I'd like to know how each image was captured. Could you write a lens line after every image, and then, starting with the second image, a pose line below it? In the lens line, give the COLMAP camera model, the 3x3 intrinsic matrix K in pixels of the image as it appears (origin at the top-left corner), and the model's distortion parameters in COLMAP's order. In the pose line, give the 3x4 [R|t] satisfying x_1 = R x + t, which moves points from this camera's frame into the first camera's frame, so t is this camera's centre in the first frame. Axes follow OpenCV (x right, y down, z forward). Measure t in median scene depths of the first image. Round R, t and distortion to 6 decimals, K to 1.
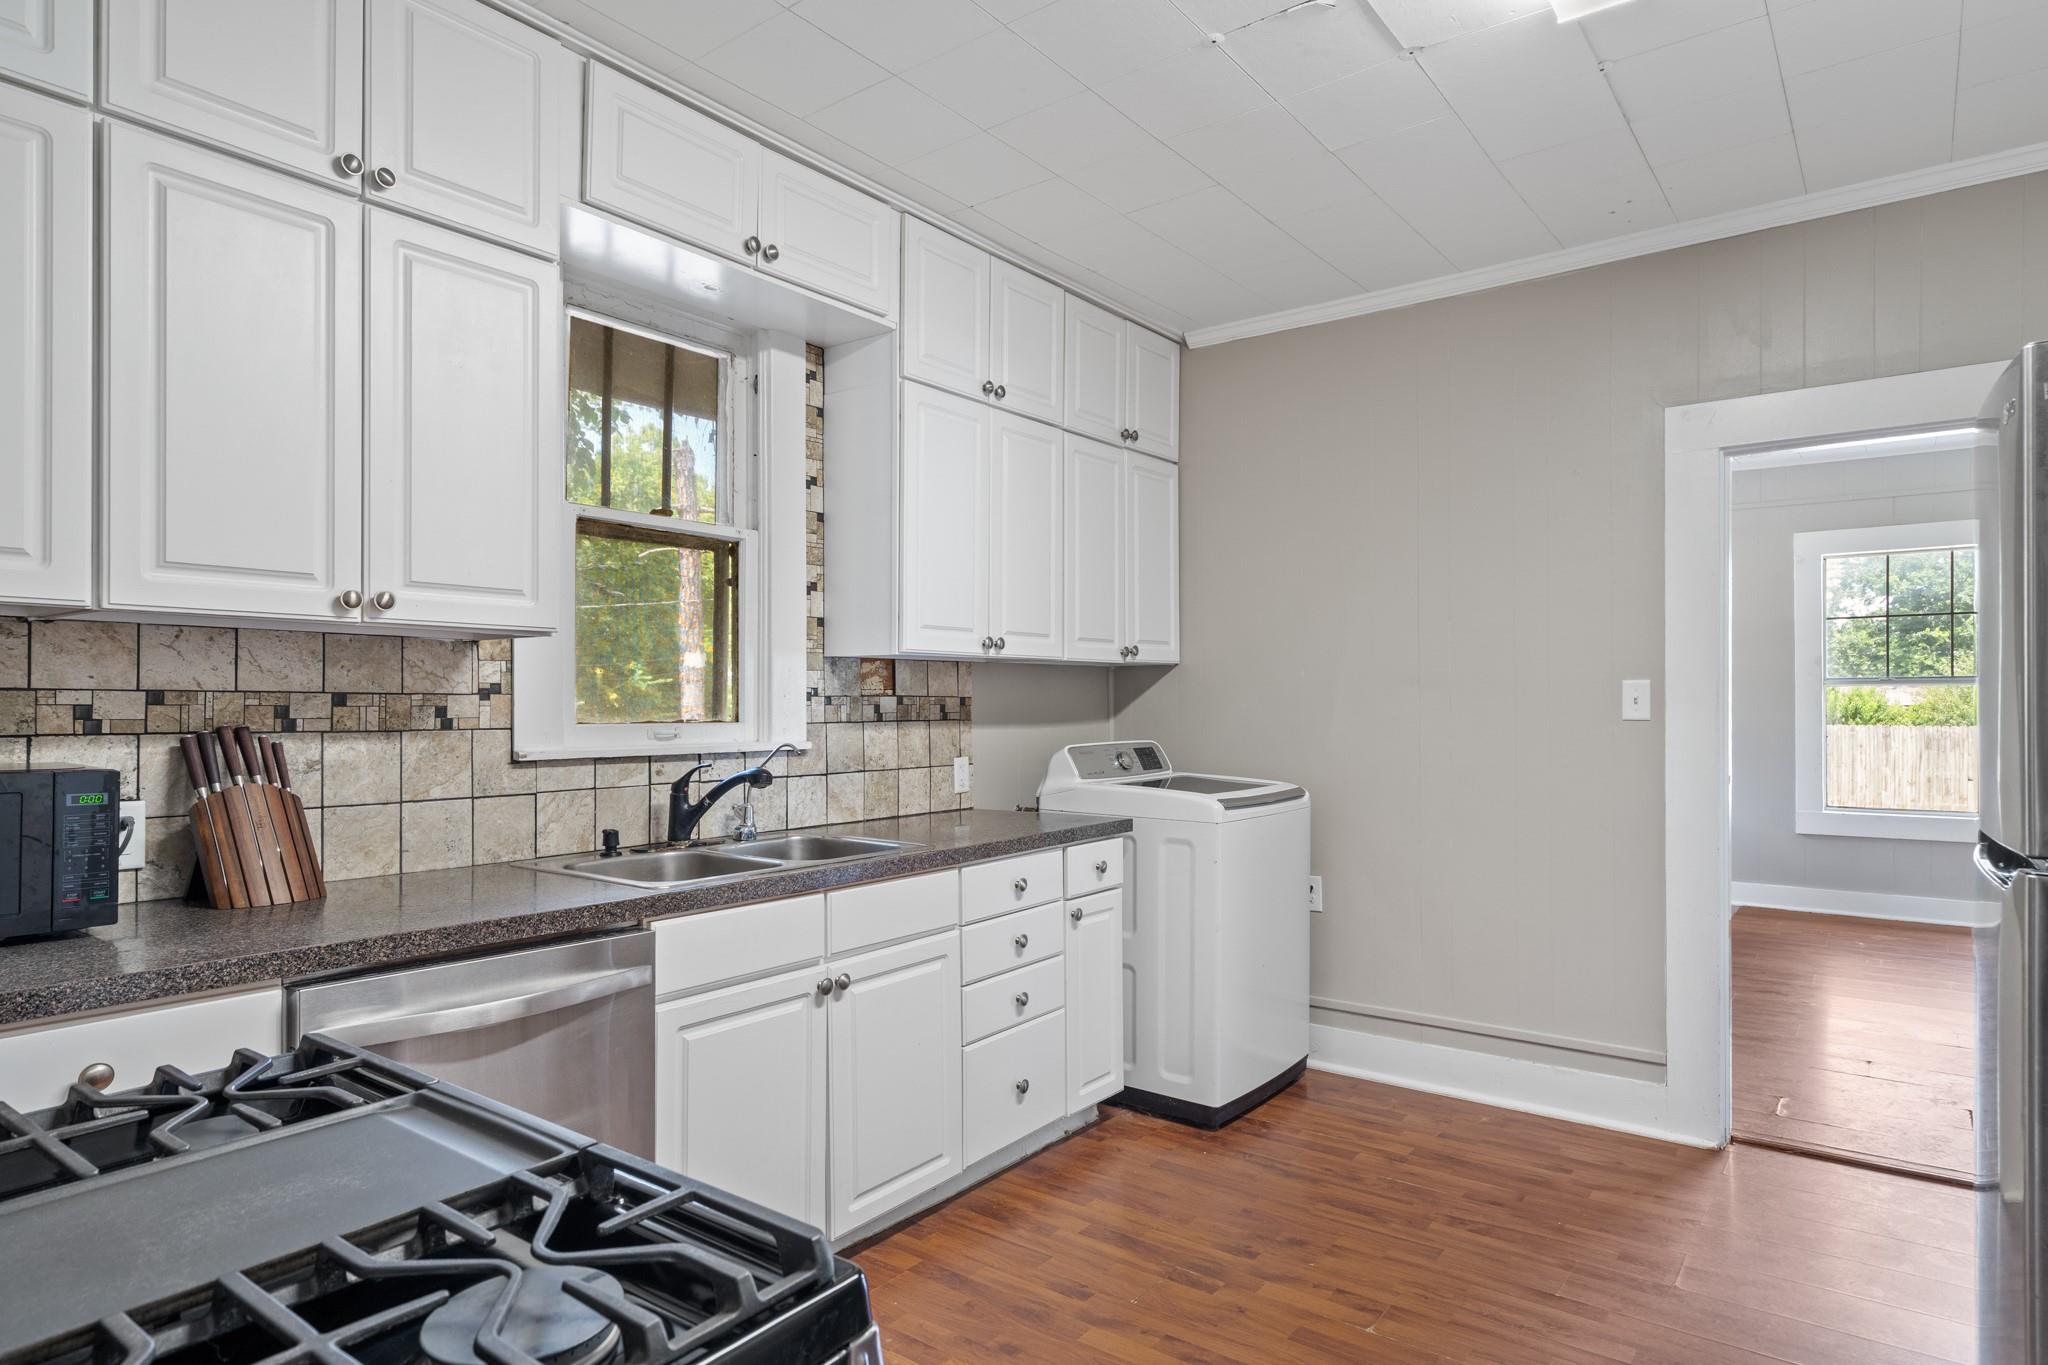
lens RADIAL K [[1162.1, 0, 1023.8], [0, 1162.1, 688.4], [0, 0, 1]] dist [0.002628, 0.000188]
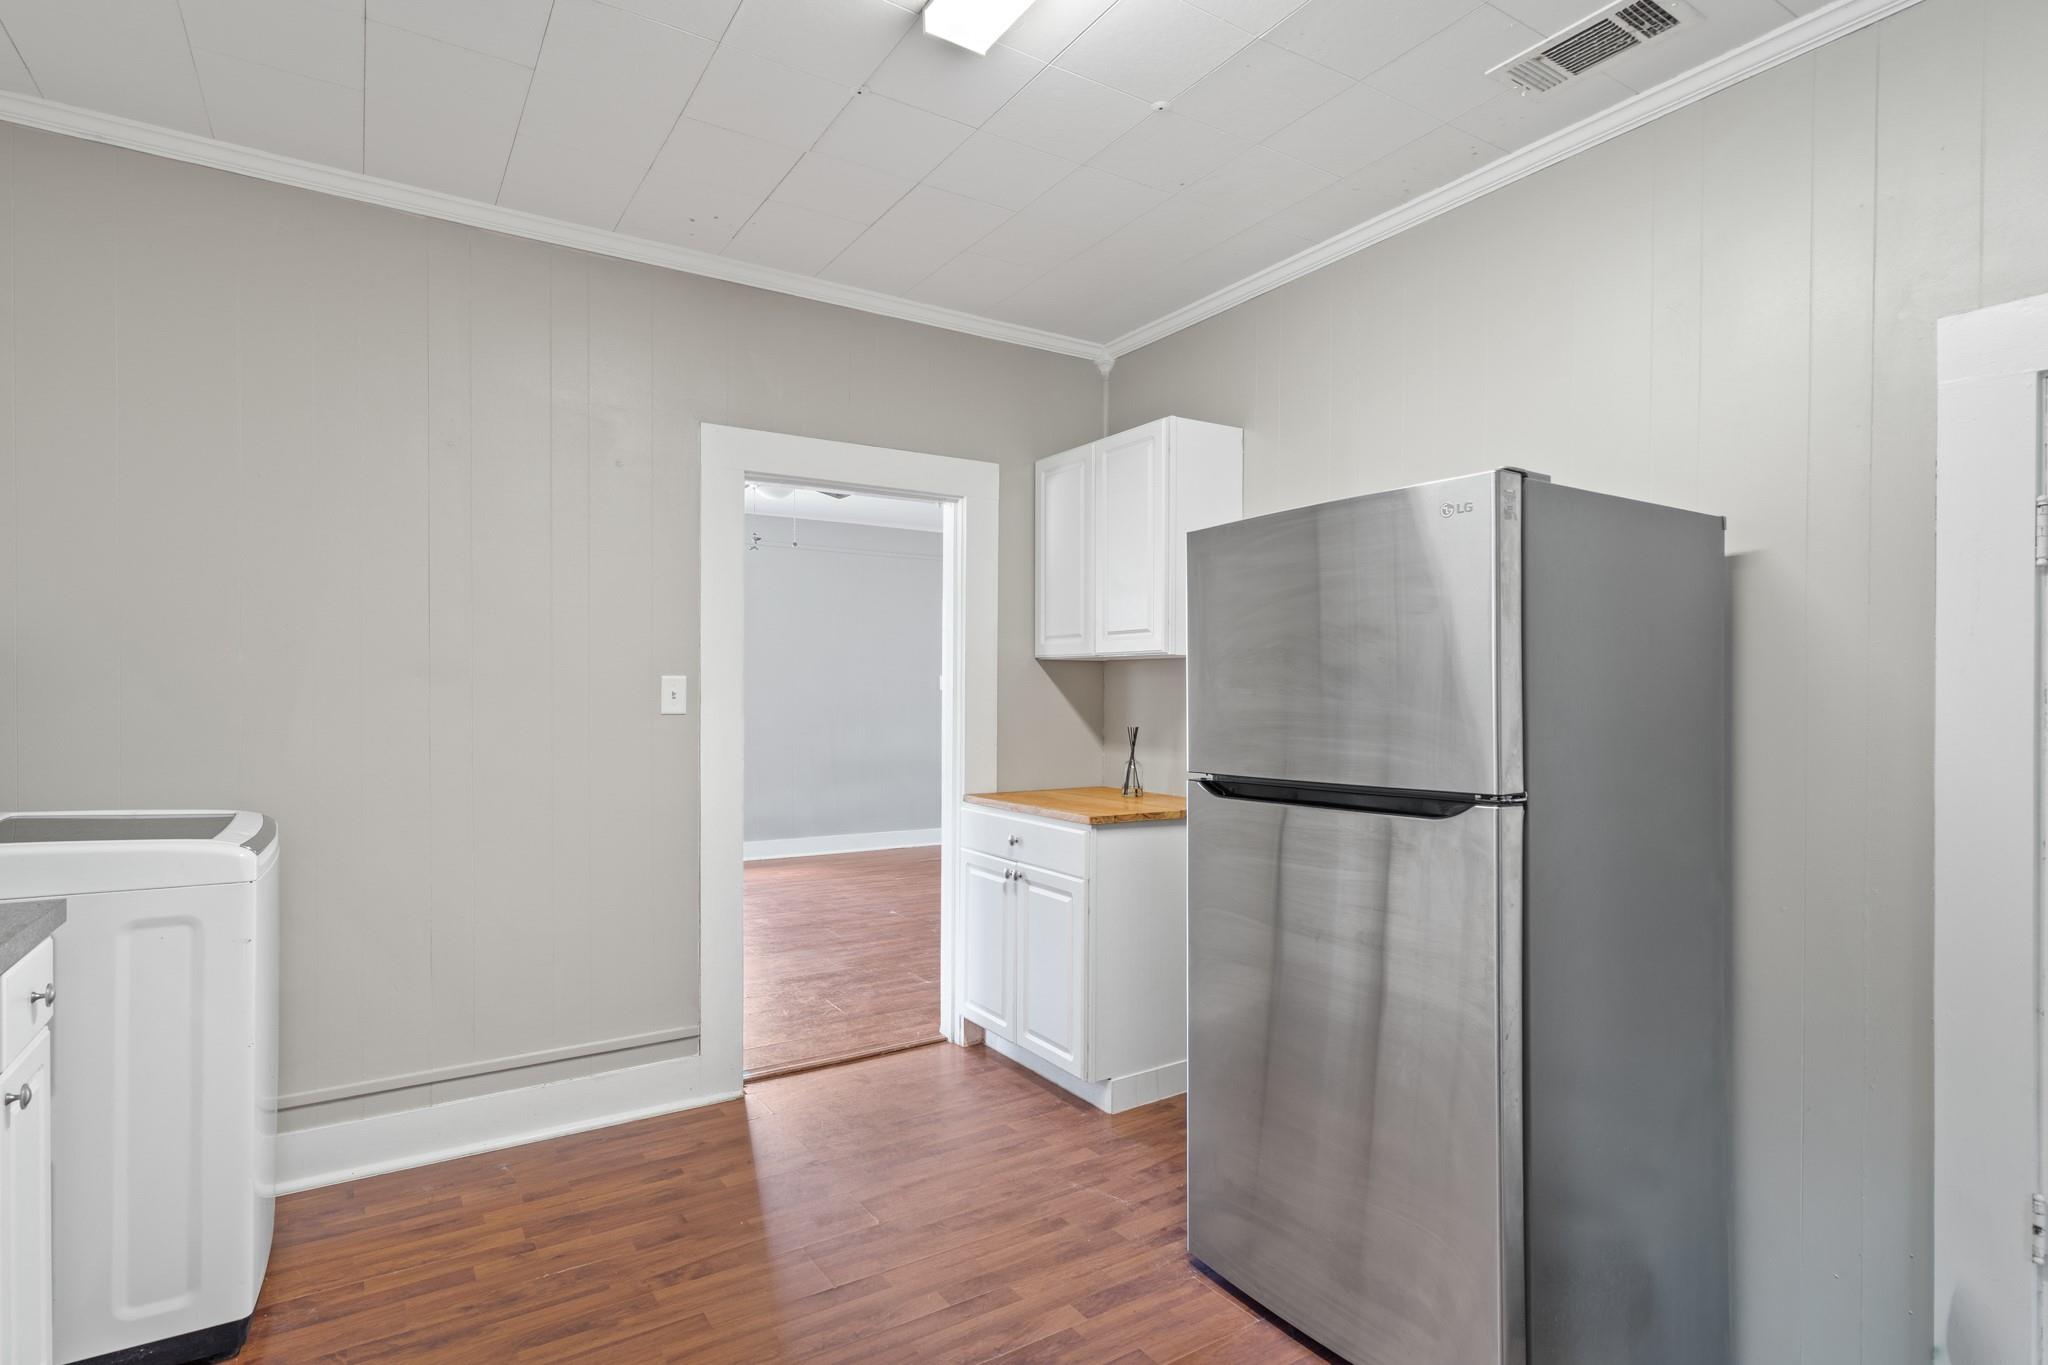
lens RADIAL K [[1011.8, 0, 1023.3], [0, 1011.8, 691.1], [0, 0, 1]] dist [-0.004232, 0.000042]
pose [[0.340232, 0.007397, 0.940312, -0.222806], [-0.007603, 0.999958, -0.005115, 0.008995], [-0.940311, -0.005409, 0.340274, 0.403911]]
